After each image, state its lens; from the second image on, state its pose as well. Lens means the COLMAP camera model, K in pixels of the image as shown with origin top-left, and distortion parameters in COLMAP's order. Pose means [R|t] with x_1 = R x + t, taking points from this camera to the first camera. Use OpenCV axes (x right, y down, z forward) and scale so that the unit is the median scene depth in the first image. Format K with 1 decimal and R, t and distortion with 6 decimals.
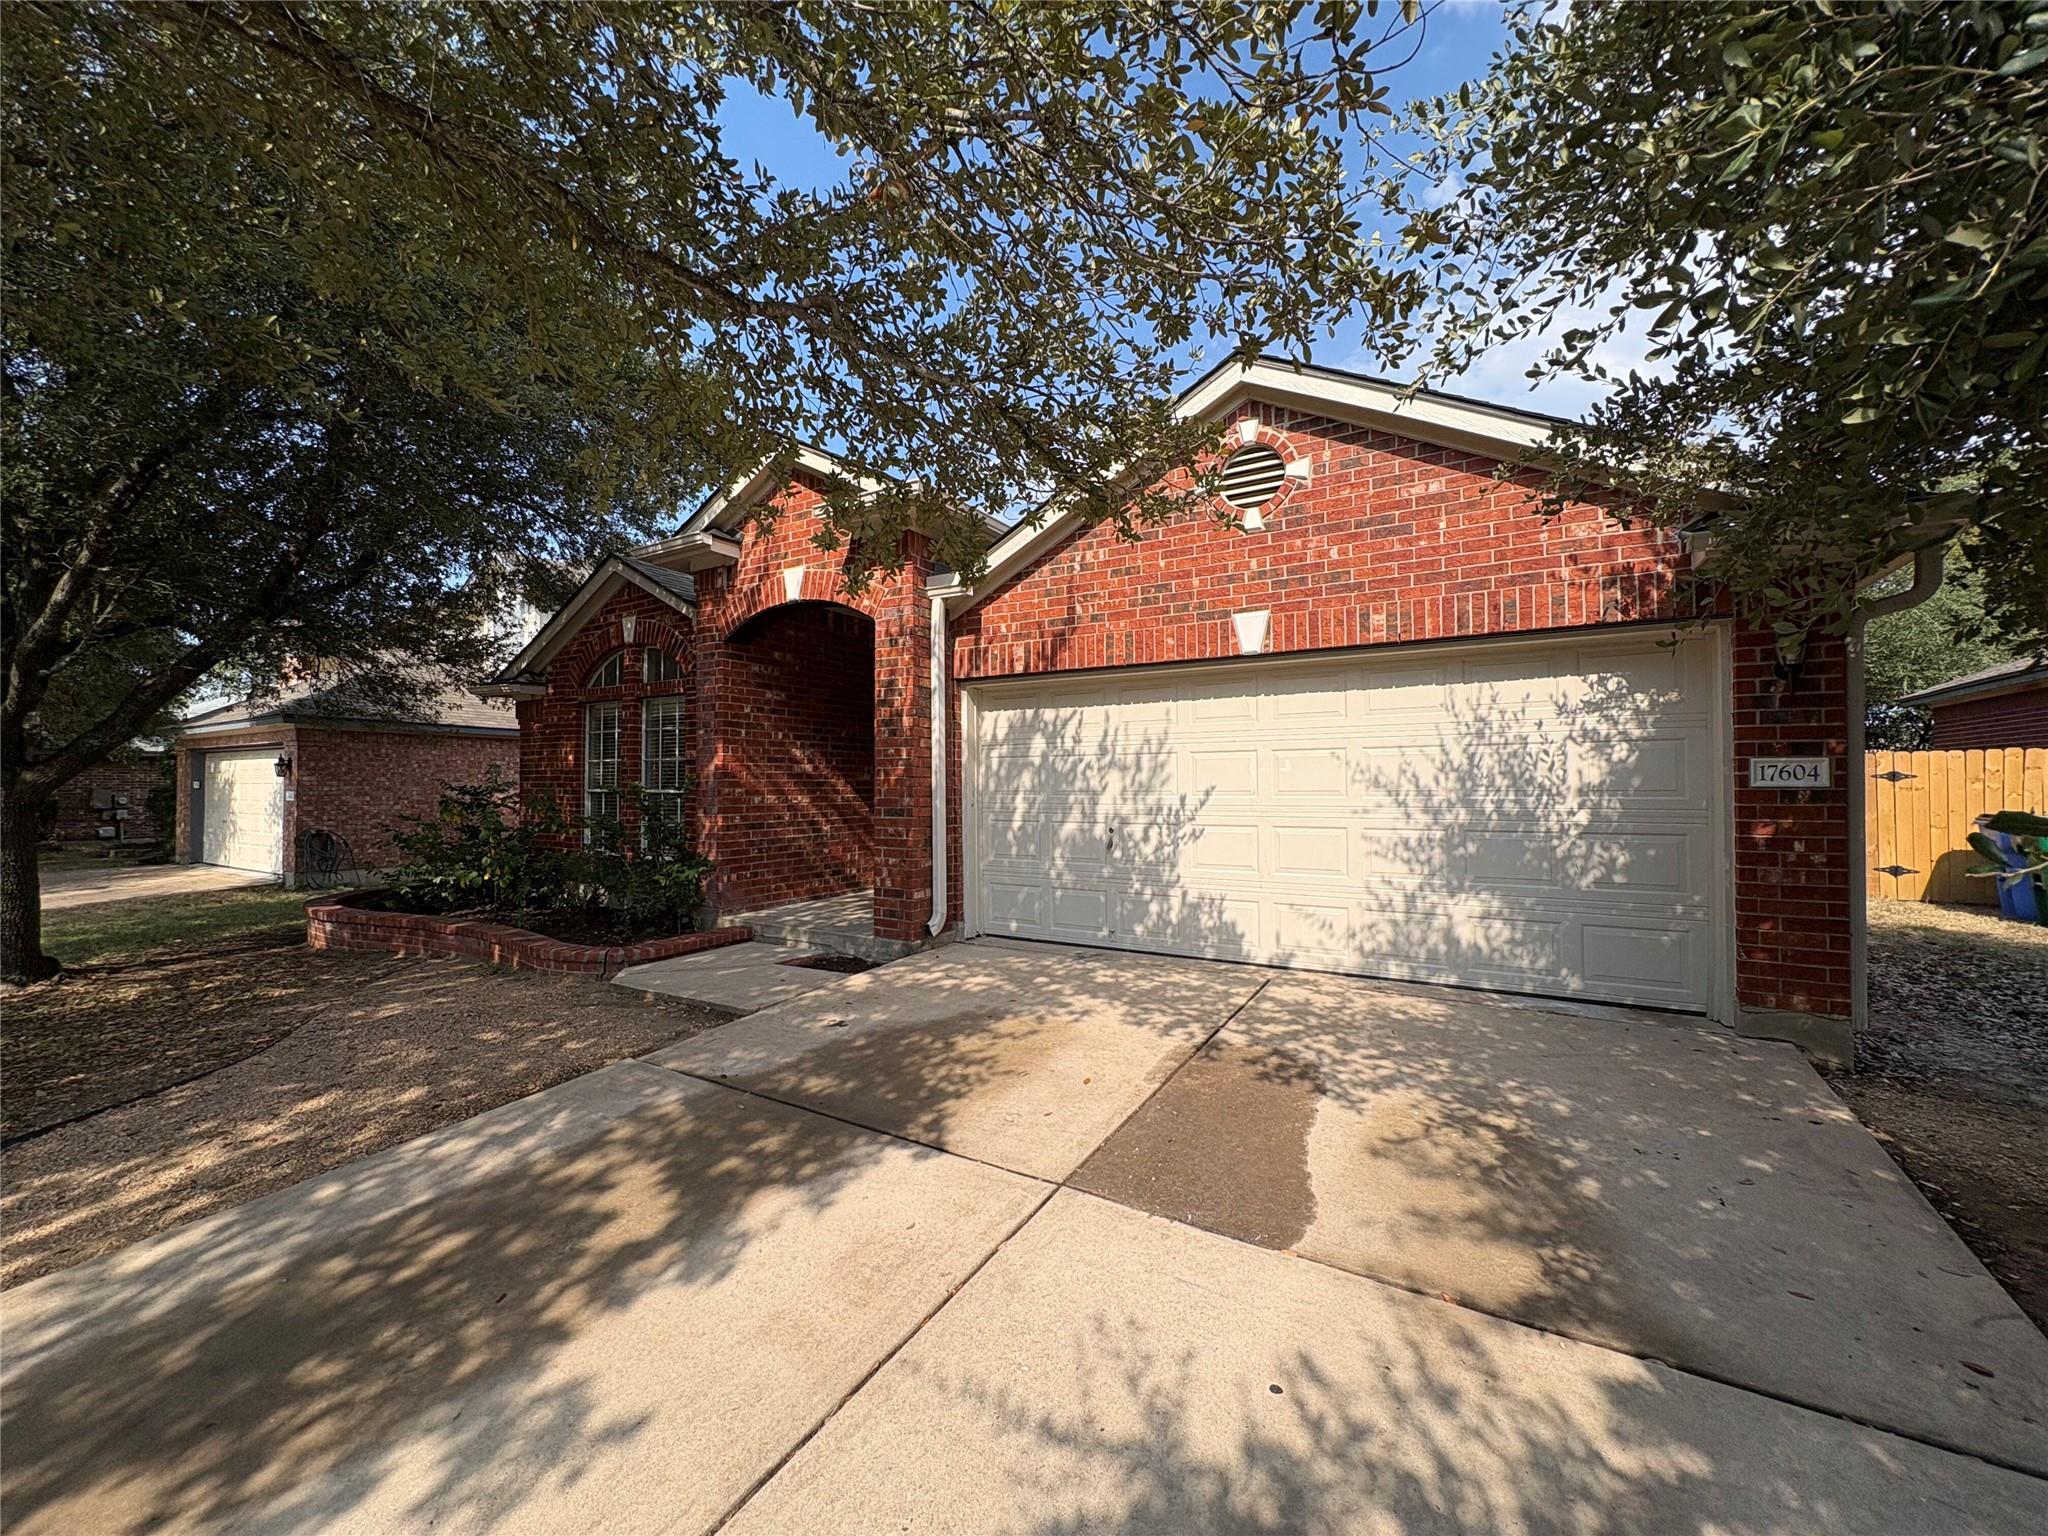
lens RADIAL K [[815.0, 0, 1021.8], [0, 815.0, 767.0], [0, 0, 1]] dist [0.001133, -0.001501]
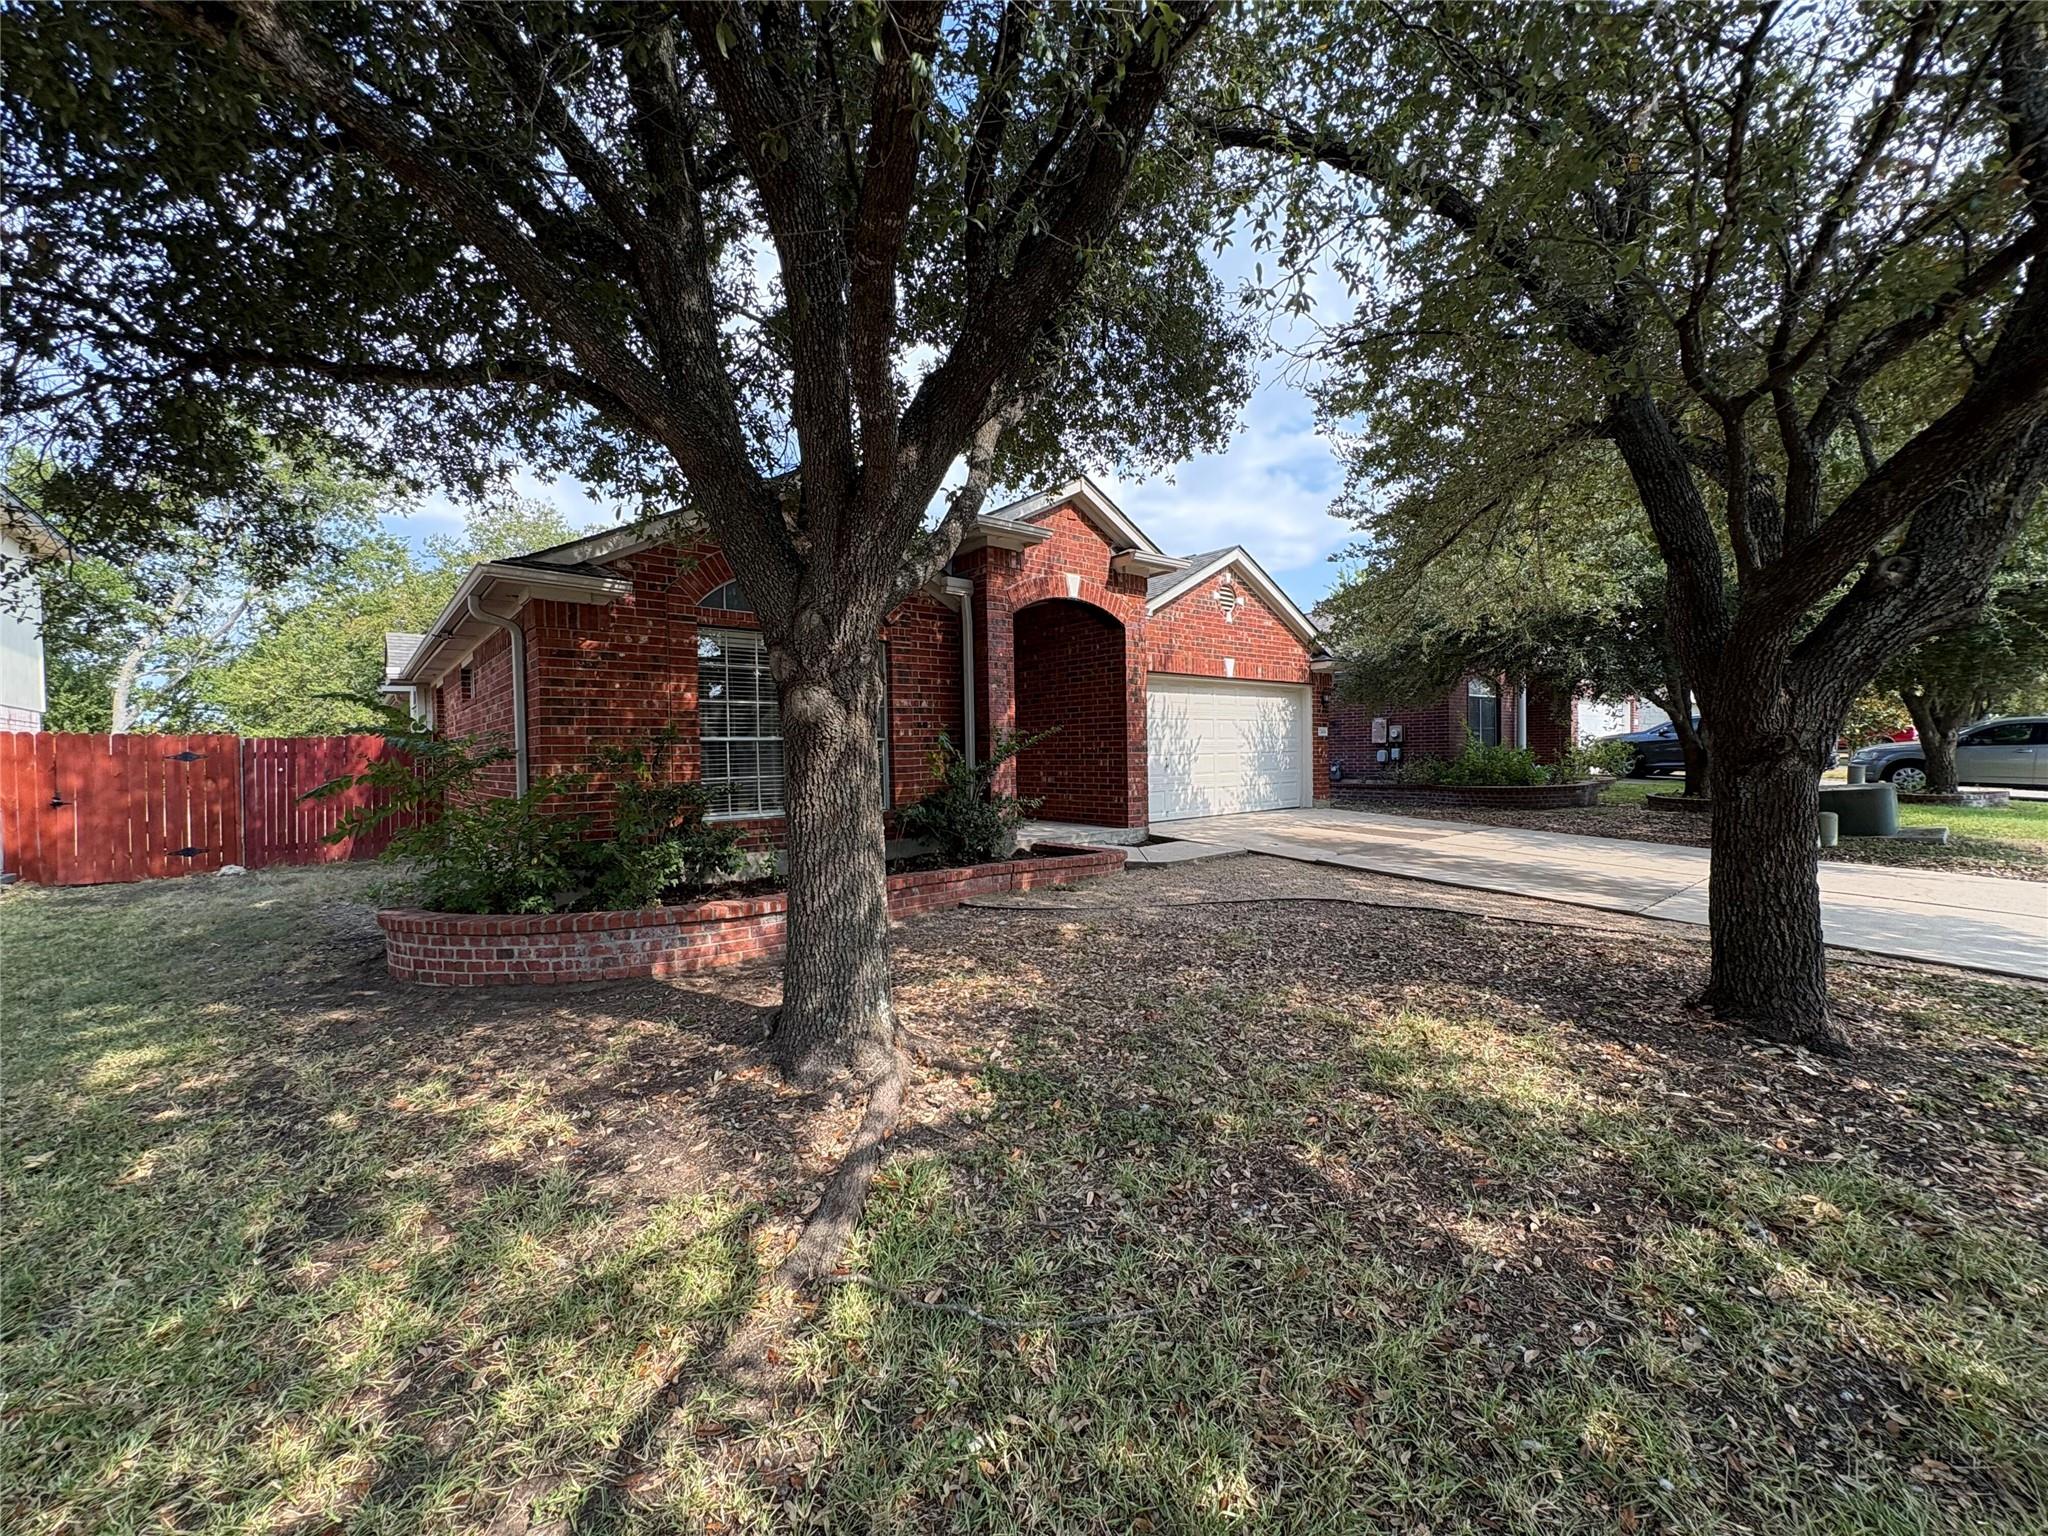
lens RADIAL K [[815.0, 0, 1023.8], [0, 815.0, 771.6], [0, 0, 1]] dist [0.001133, -0.001501]
pose [[0.318165, -0.020385, 0.947816, -1.992759], [0.004822, 0.999791, 0.019885, 0.074273], [-0.948023, -0.001756, 0.318197, 0.792336]]
